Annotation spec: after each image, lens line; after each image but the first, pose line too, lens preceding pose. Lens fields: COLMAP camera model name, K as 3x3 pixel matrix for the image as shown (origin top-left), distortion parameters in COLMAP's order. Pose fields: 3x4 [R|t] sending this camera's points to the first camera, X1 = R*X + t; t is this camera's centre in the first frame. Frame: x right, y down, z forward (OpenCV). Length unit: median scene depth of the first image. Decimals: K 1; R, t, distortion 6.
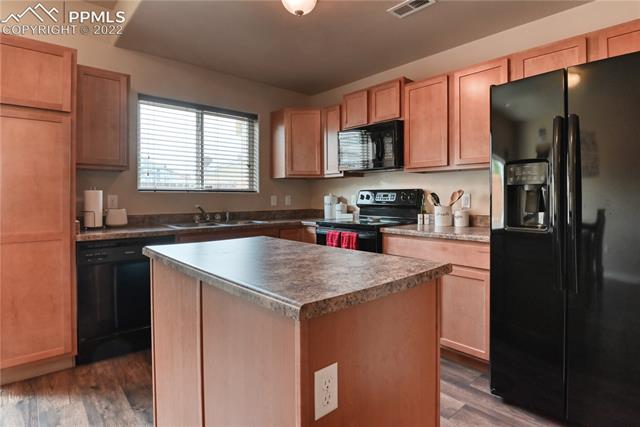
lens RADIAL K [[339.2, 0, 337.0], [0, 339.2, 197.8], [0, 0, 1]] dist [-0.031118, 0.000262]
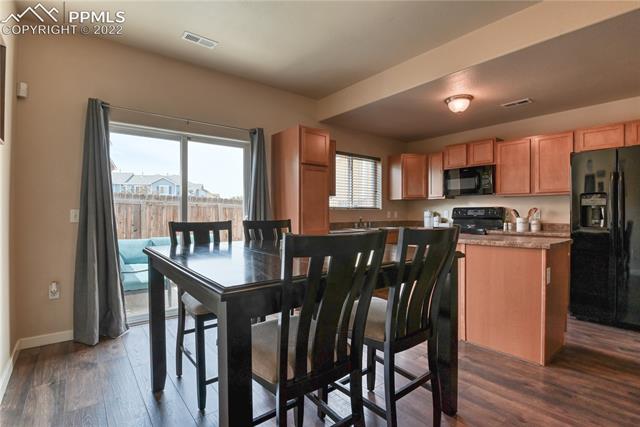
lens RADIAL K [[309.6, 0, 318.3], [0, 309.6, 214.0], [0, 0, 1]] dist [-0.016520, -0.003818]
pose [[0.993368, 0.003393, -0.114930, -0.426683], [-0.003527, 0.999993, -0.000959, 0.010315], [0.114926, 0.001358, 0.993373, -0.497447]]
